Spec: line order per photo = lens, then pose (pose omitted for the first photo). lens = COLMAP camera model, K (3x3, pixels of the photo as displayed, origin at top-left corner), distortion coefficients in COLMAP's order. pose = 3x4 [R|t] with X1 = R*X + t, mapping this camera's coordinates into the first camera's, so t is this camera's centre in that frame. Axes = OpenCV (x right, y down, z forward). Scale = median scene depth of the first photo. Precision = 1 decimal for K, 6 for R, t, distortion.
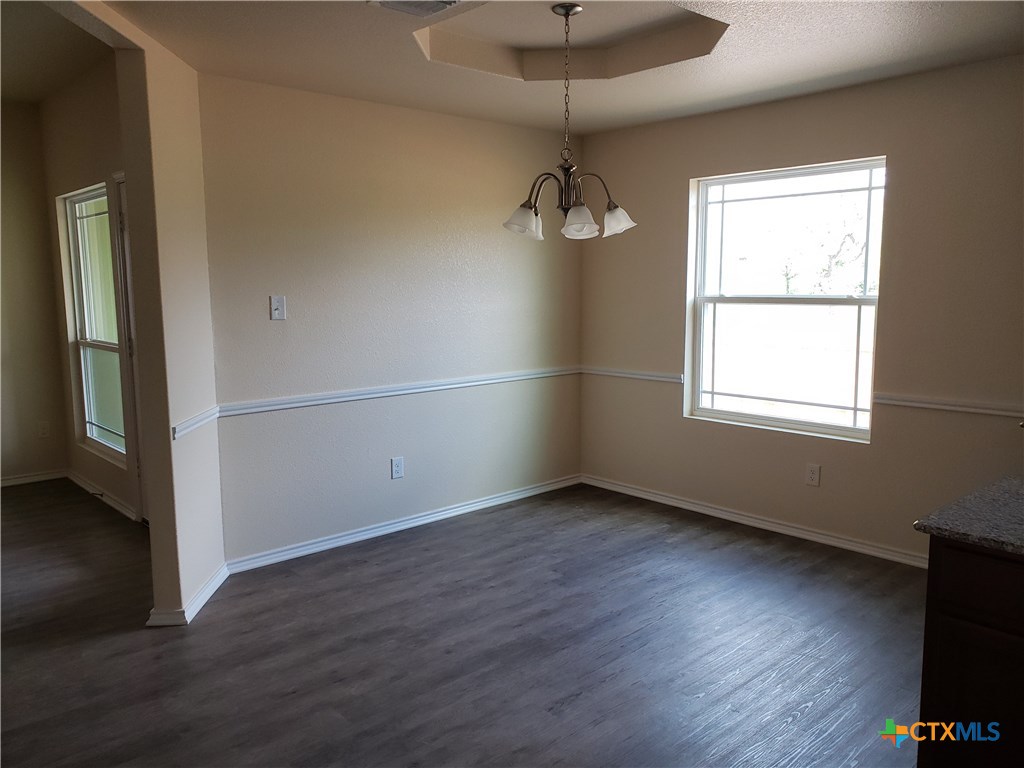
lens RADIAL K [[793.9, 0, 498.7], [0, 793.9, 362.0], [0, 0, 1]] dist [0.046001, -0.041441]
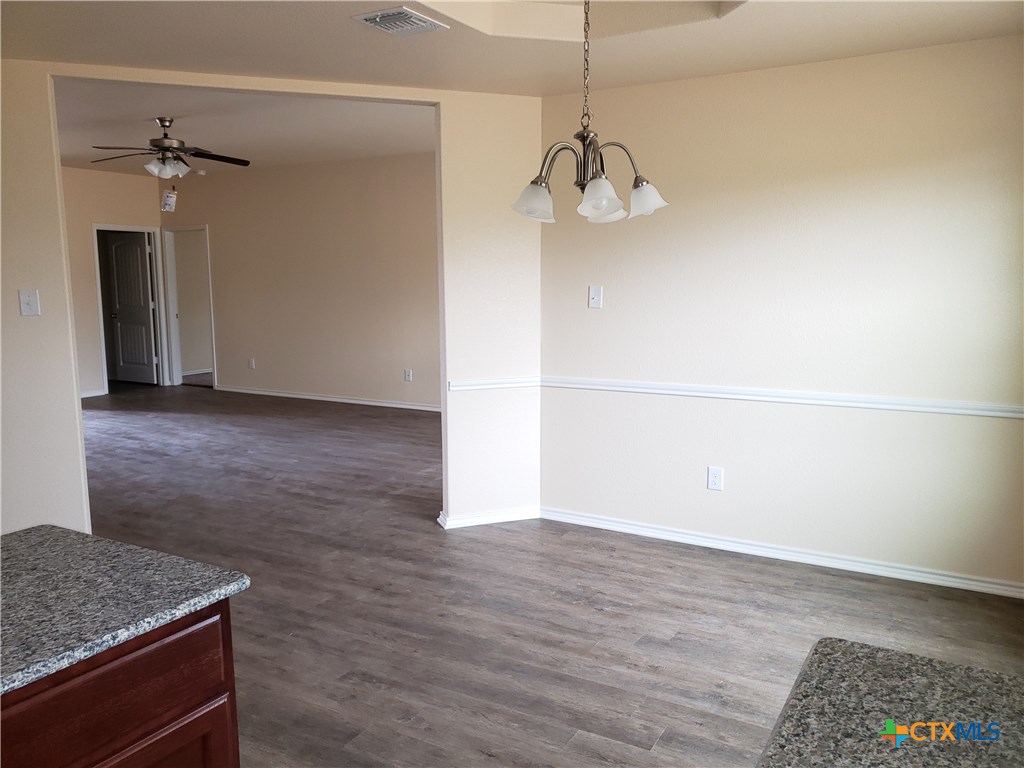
lens RADIAL K [[793.9, 0, 522.1], [0, 793.9, 374.8], [0, 0, 1]] dist [0.046001, -0.041441]
pose [[0.319401, 0.119869, -0.940008, 0.761694], [-0.093488, 0.991114, 0.094620, -0.058245], [0.942997, 0.057658, 0.327769, 0.585768]]
